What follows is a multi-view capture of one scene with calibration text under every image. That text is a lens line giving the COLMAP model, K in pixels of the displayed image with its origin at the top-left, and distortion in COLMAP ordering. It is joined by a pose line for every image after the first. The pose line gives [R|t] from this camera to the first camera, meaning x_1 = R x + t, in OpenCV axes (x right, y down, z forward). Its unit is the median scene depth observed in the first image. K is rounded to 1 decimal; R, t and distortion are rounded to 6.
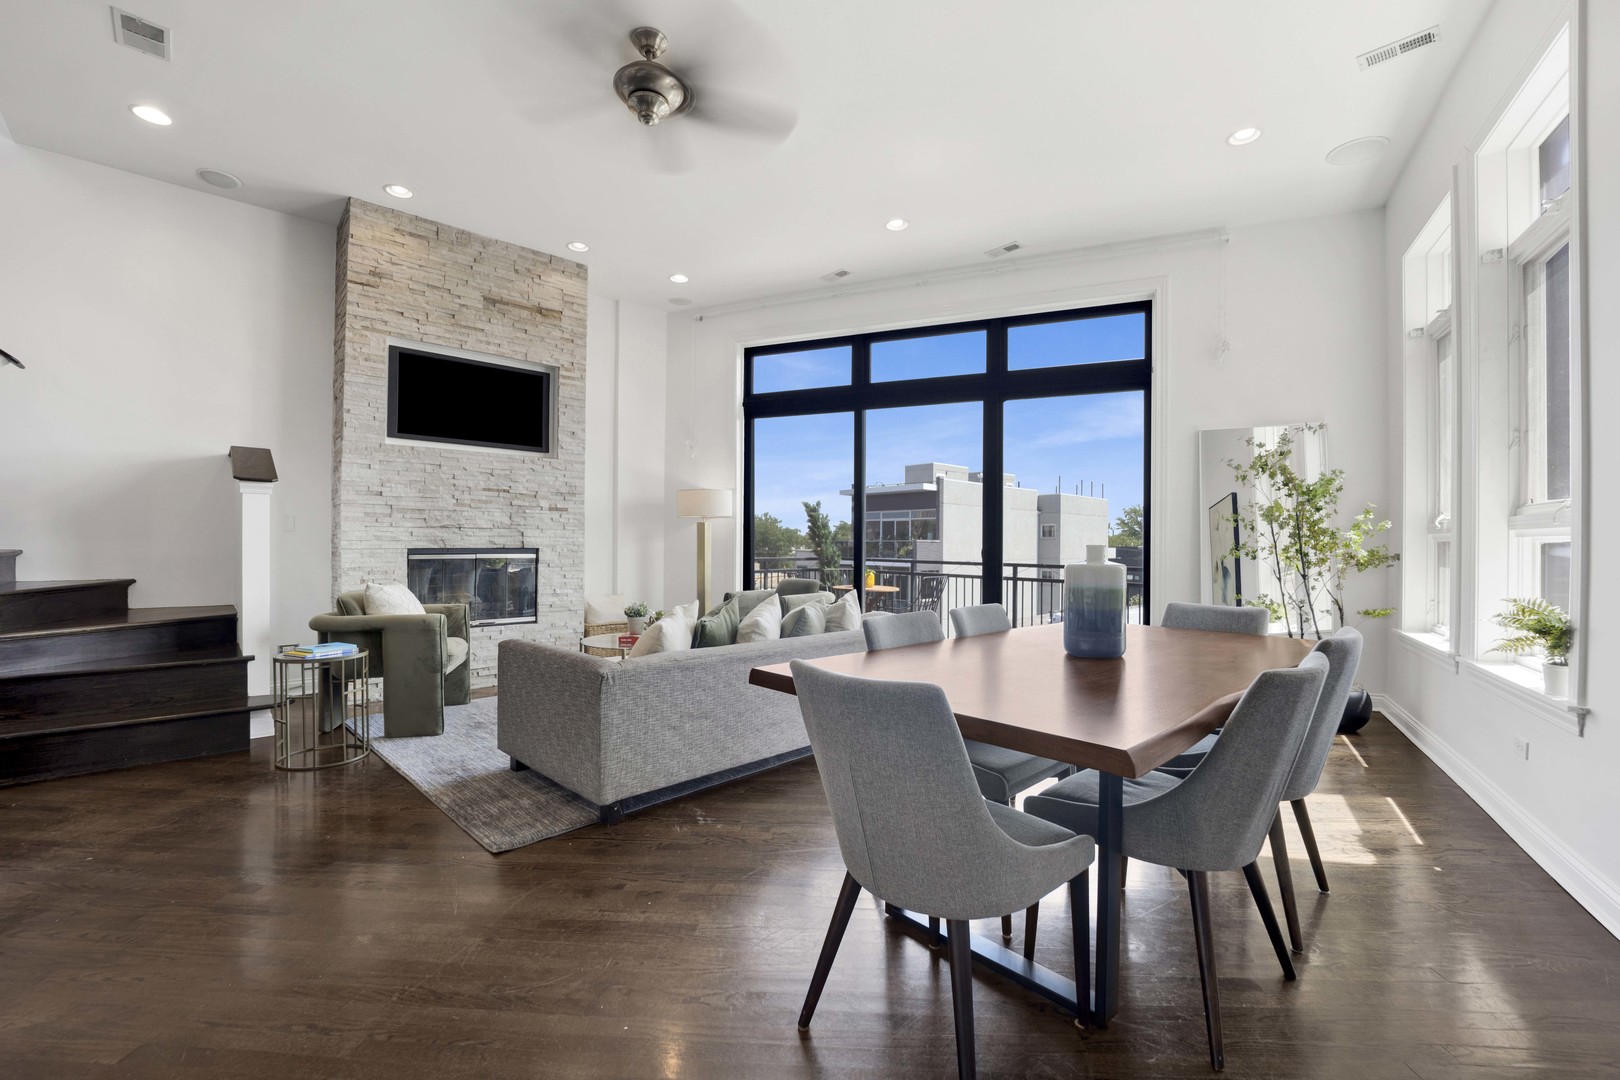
lens RADIAL K [[655.3, 0, 798.5], [0, 655.3, 519.3], [0, 0, 1]] dist [-0.036199, 0.000019]
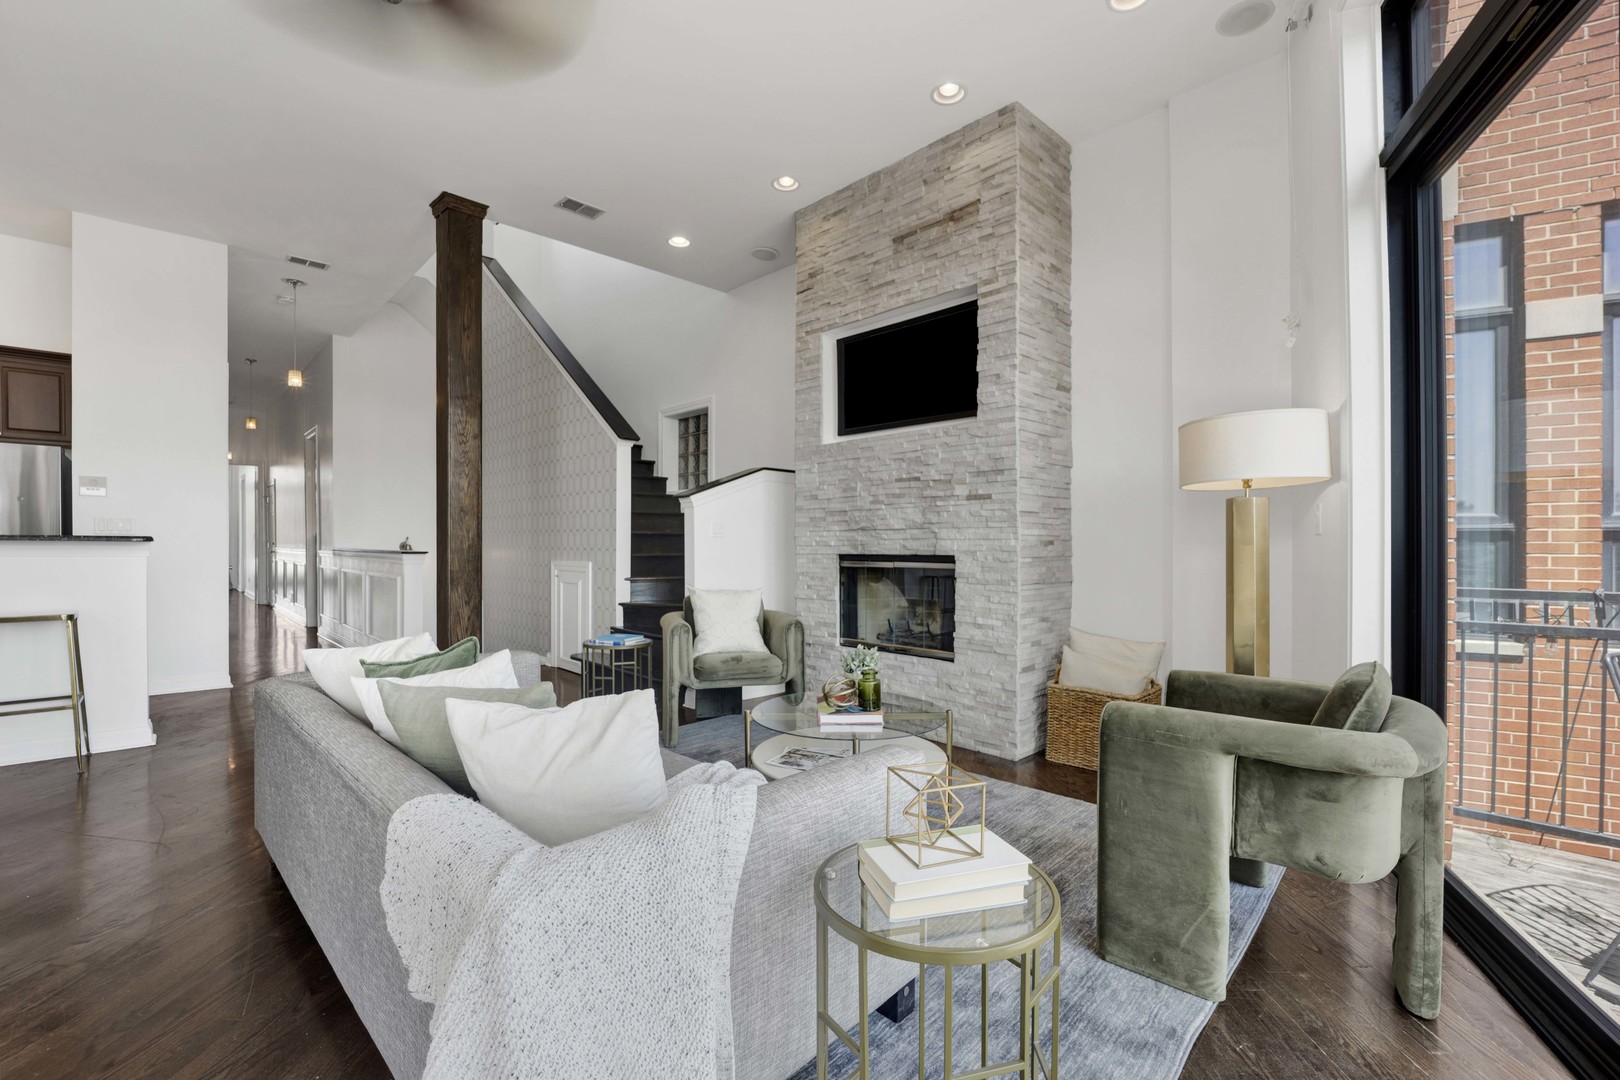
lens RADIAL K [[689.3, 0, 810.0], [0, 689.3, 540.0], [0, 0, 1]] dist [-0.030765, 0.012991]
pose [[0.043222, -0.013796, -0.998970, 0.333731], [0.034122, 0.999342, -0.012325, 0.031852], [0.998483, -0.033554, 0.043665, 0.818785]]
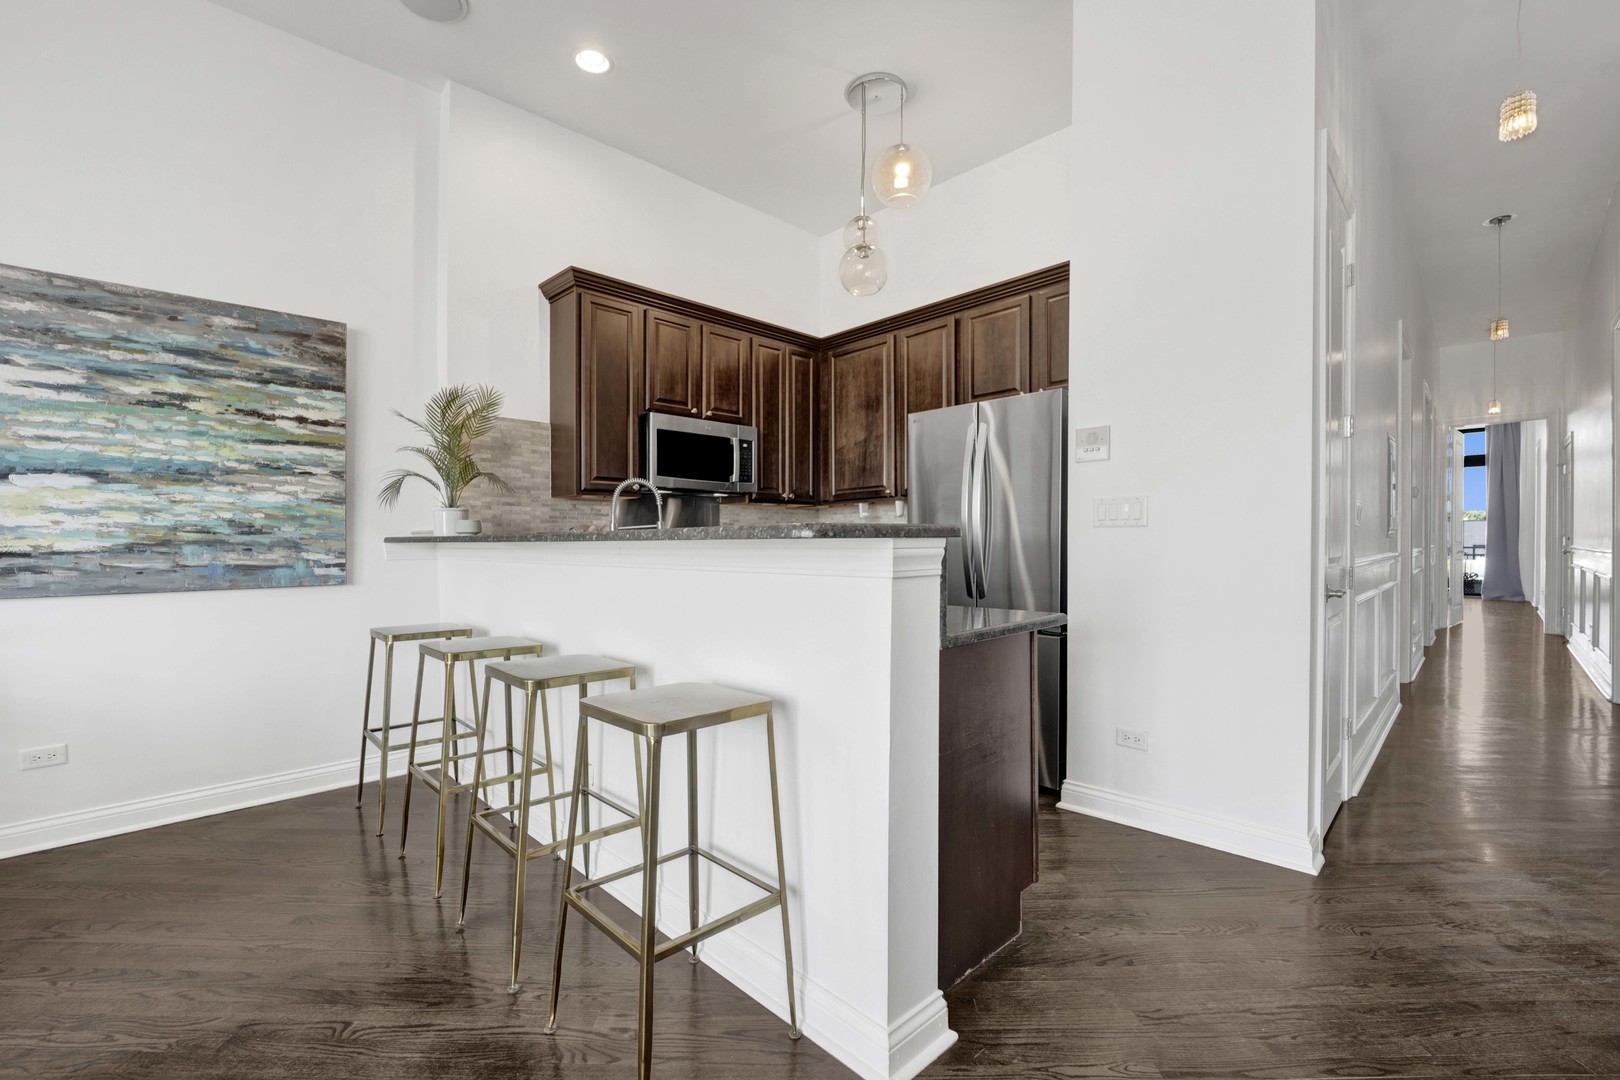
lens RADIAL K [[684.5, 0, 813.0], [0, 684.5, 545.2], [0, 0, 1]] dist [-0.028784, 0.000719]
pose [[-0.998500, -0.002649, -0.054687, -0.377183], [-0.000799, 0.999428, -0.033819, 0.011147], [0.054746, -0.033724, -0.997931, 0.405601]]
